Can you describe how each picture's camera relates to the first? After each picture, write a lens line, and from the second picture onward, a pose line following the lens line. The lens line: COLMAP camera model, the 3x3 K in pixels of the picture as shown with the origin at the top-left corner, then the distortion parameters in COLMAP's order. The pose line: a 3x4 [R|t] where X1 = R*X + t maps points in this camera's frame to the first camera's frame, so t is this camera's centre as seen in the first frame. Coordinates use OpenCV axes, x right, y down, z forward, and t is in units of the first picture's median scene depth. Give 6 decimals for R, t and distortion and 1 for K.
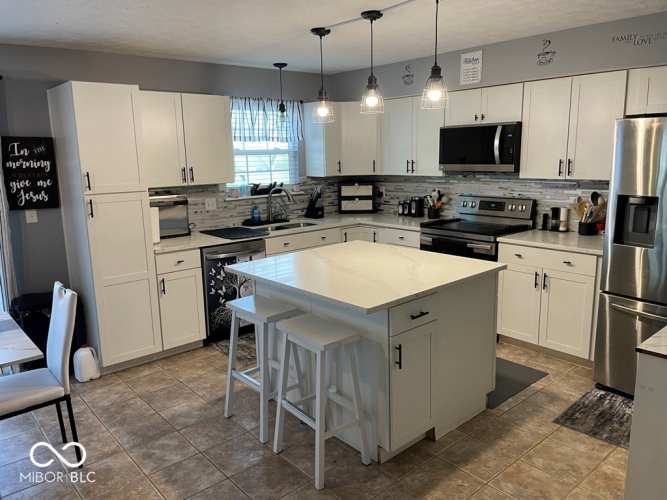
lens RADIAL K [[507.3, 0, 328.3], [0, 507.3, 248.5], [0, 0, 1]] dist [0.044779, -0.065672]
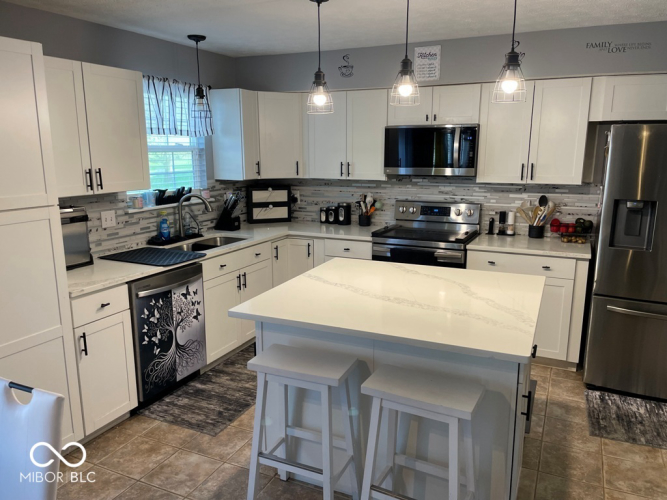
lens RADIAL K [[507.3, 0, 337.6], [0, 507.3, 253.1], [0, 0, 1]] dist [0.044779, -0.065672]
pose [[0.910404, -0.061659, 0.409100, -0.266303], [0.058249, 0.998085, 0.020803, -0.038427], [-0.409599, 0.004891, 0.912252, 0.221718]]
